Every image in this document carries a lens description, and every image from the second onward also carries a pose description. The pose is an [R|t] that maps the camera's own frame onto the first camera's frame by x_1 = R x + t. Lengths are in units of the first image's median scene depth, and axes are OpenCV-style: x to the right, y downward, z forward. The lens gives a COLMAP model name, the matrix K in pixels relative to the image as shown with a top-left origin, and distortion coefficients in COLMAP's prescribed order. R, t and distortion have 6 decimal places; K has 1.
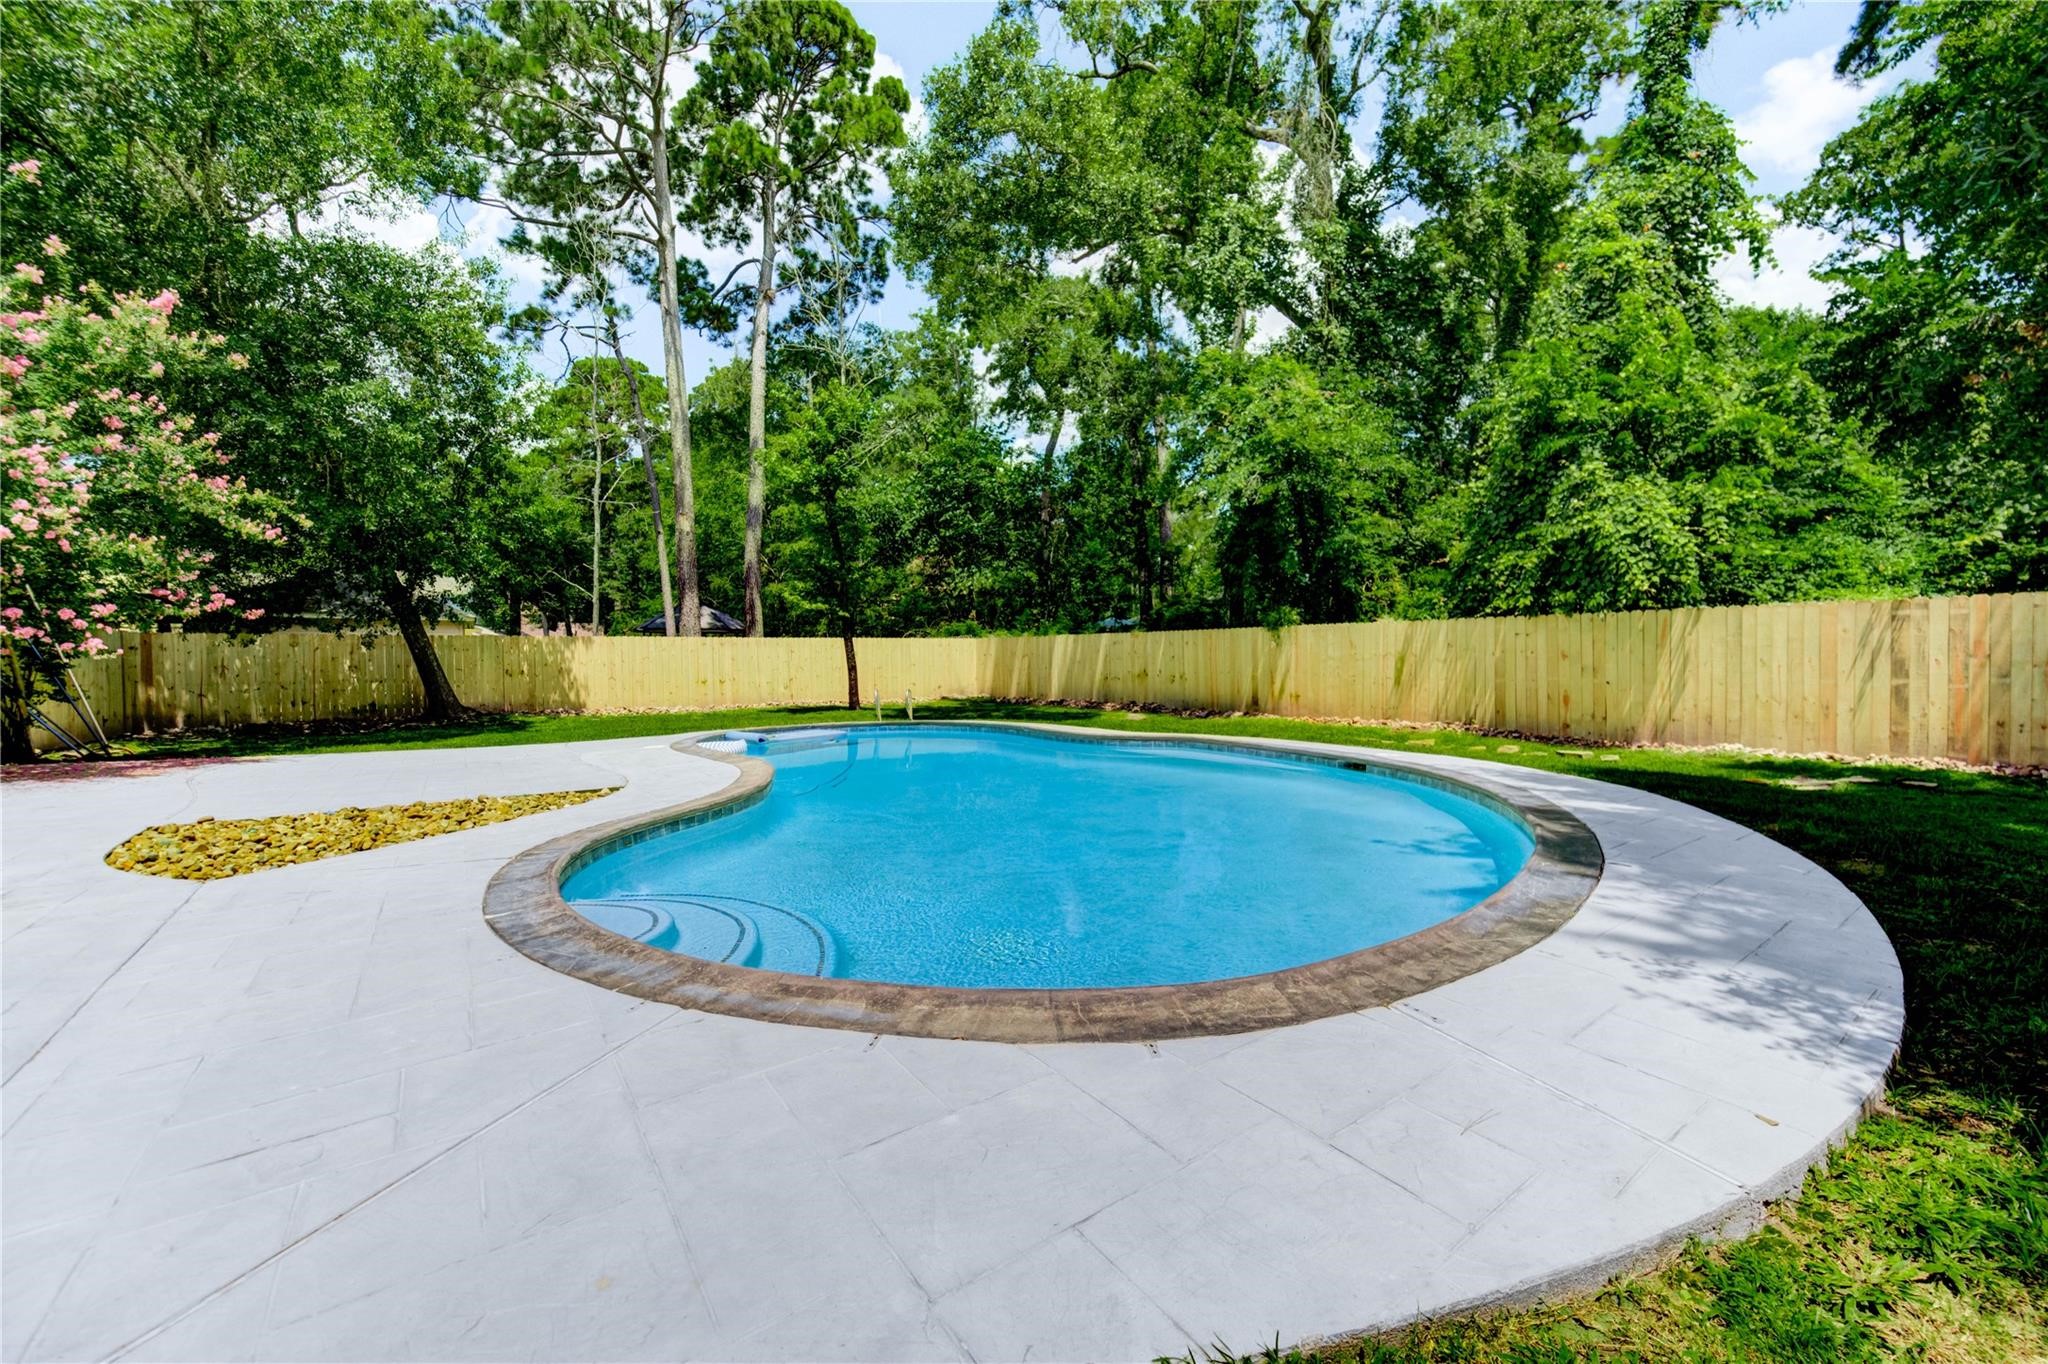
lens RADIAL K [[826.4, 0, 1016.0], [0, 826.4, 684.9], [0, 0, 1]] dist [-0.009645, -0.001172]
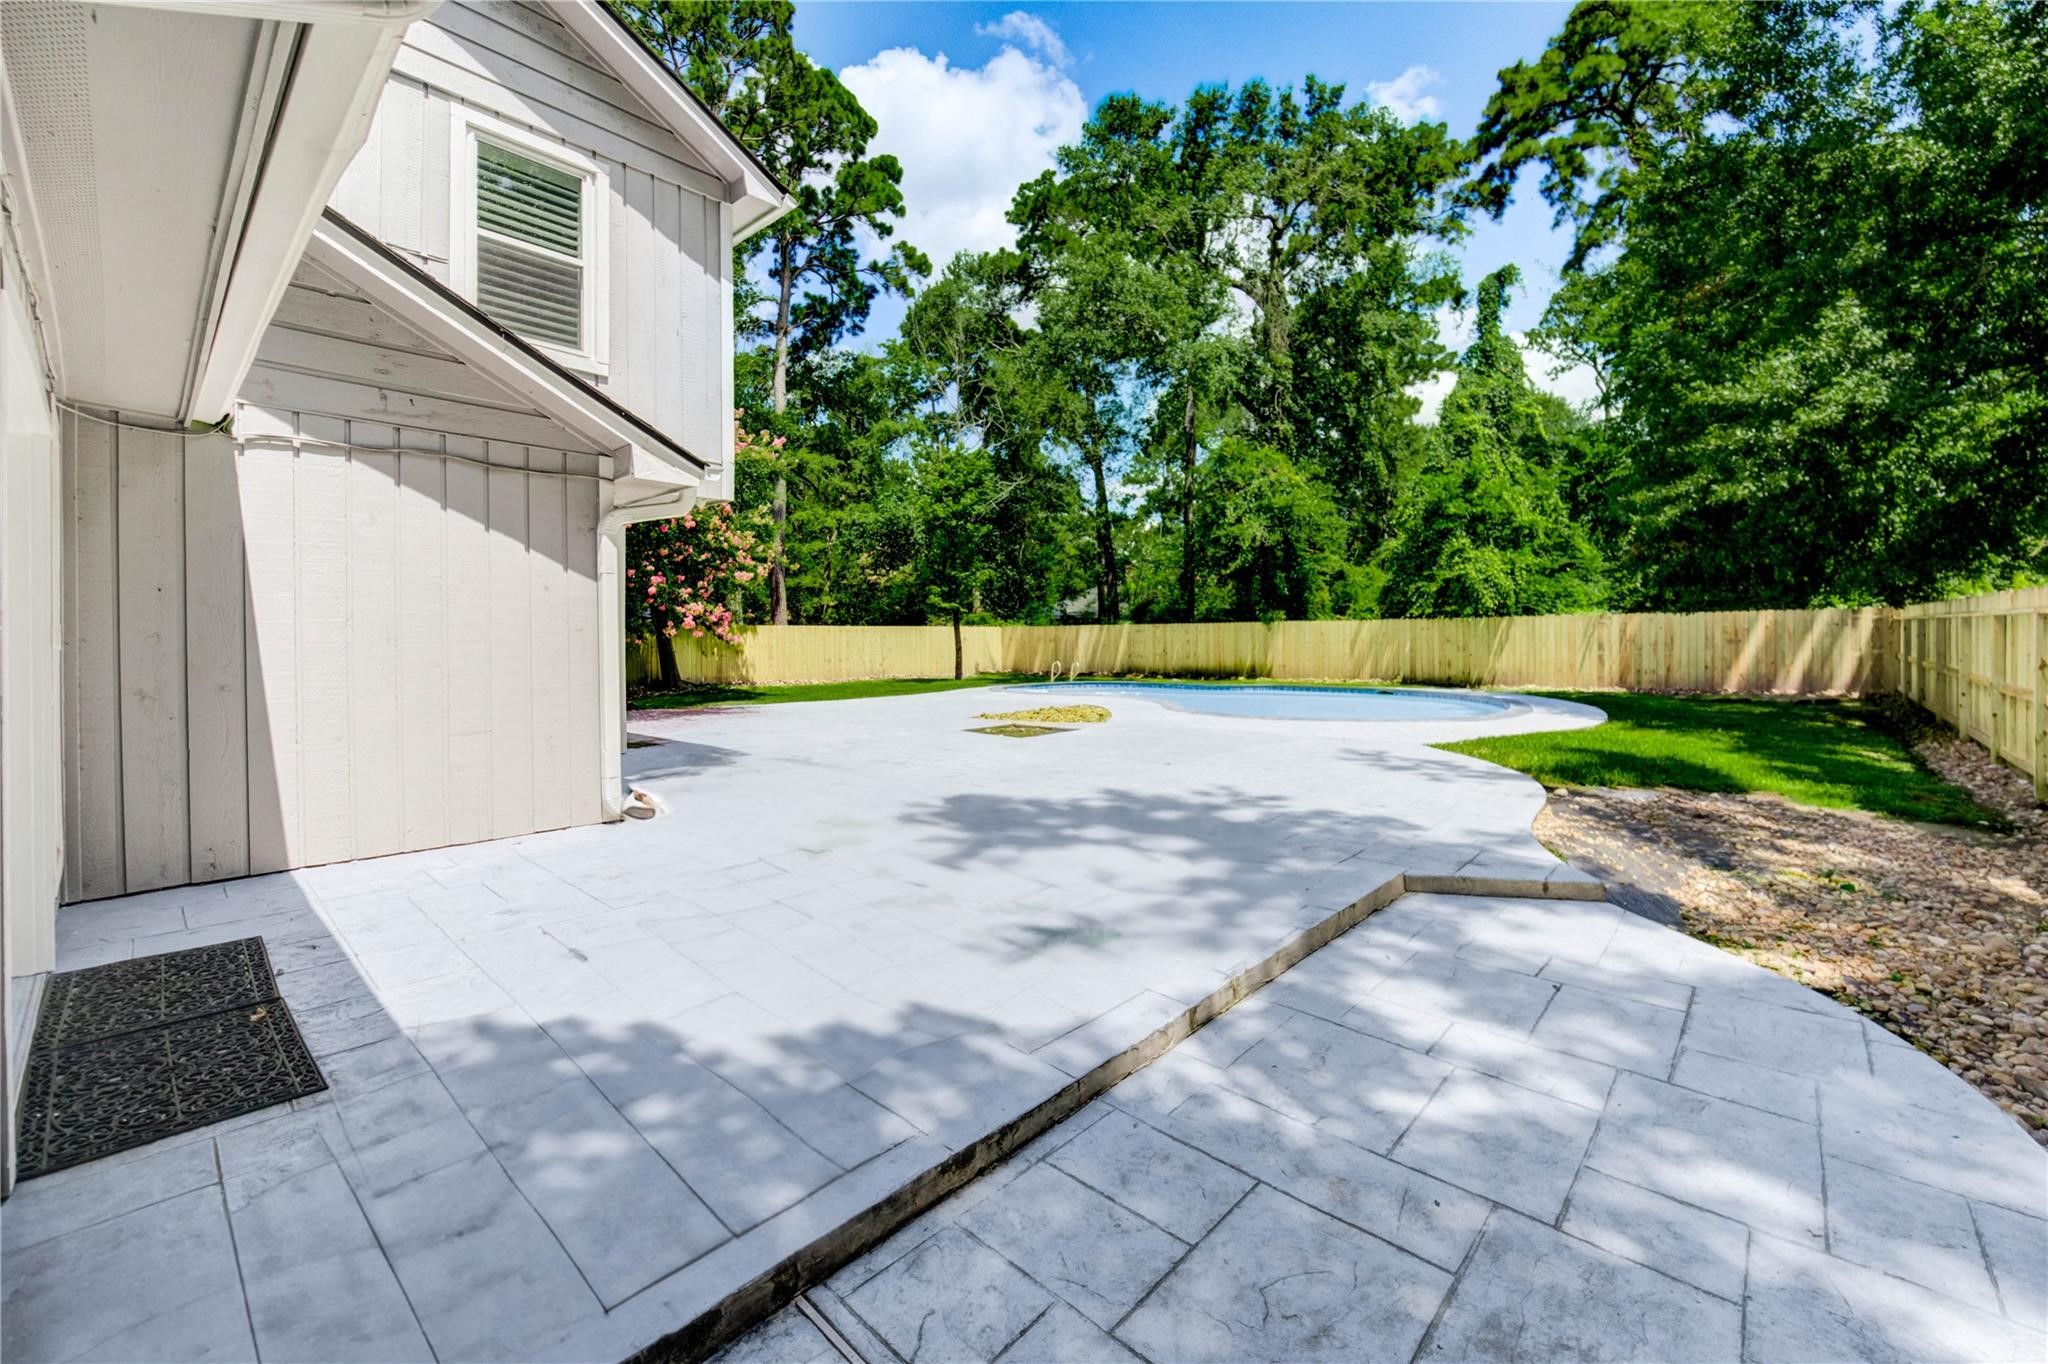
lens RADIAL K [[826.4, 0, 1028.1], [0, 826.4, 660.2], [0, 0, 1]] dist [-0.009645, -0.001172]
pose [[0.975848, -0.004923, 0.218396, -0.636177], [0.007573, 0.999907, -0.011299, 0.021950], [-0.218320, 0.012680, 0.975795, -0.579354]]
